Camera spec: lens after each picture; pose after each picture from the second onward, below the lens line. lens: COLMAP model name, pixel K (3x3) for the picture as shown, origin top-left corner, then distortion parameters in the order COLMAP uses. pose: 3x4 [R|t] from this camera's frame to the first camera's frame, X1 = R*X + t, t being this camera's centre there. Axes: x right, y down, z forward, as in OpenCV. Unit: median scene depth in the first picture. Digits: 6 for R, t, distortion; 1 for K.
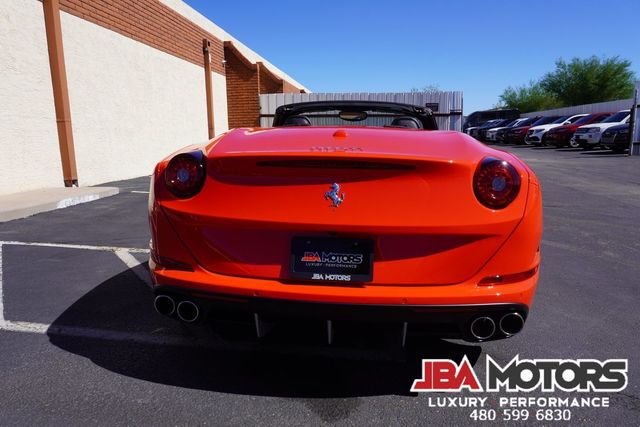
lens RADIAL K [[423.4, 0, 317.2], [0, 423.4, 211.9], [0, 0, 1]] dist [-0.047669, 0.029166]
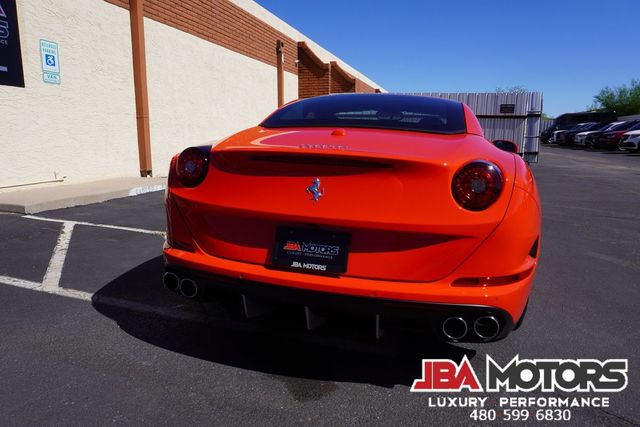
lens RADIAL K [[423.4, 0, 318.5], [0, 423.4, 211.0], [0, 0, 1]] dist [-0.047669, 0.029166]
pose [[0.984104, 0.050801, -0.170173, 0.048820], [-0.050880, 0.998697, 0.003902, 0.001999], [0.170150, 0.004818, 0.985406, -0.010896]]
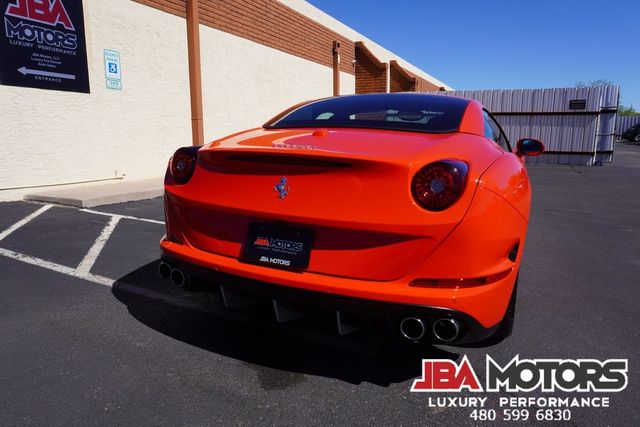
lens RADIAL K [[423.4, 0, 319.4], [0, 423.4, 211.0], [0, 0, 1]] dist [-0.047669, 0.029166]
pose [[0.945928, 0.070446, -0.316634, 0.102787], [-0.069760, 0.997472, 0.013516, -0.000132], [0.316785, 0.009304, 0.948452, -0.005472]]
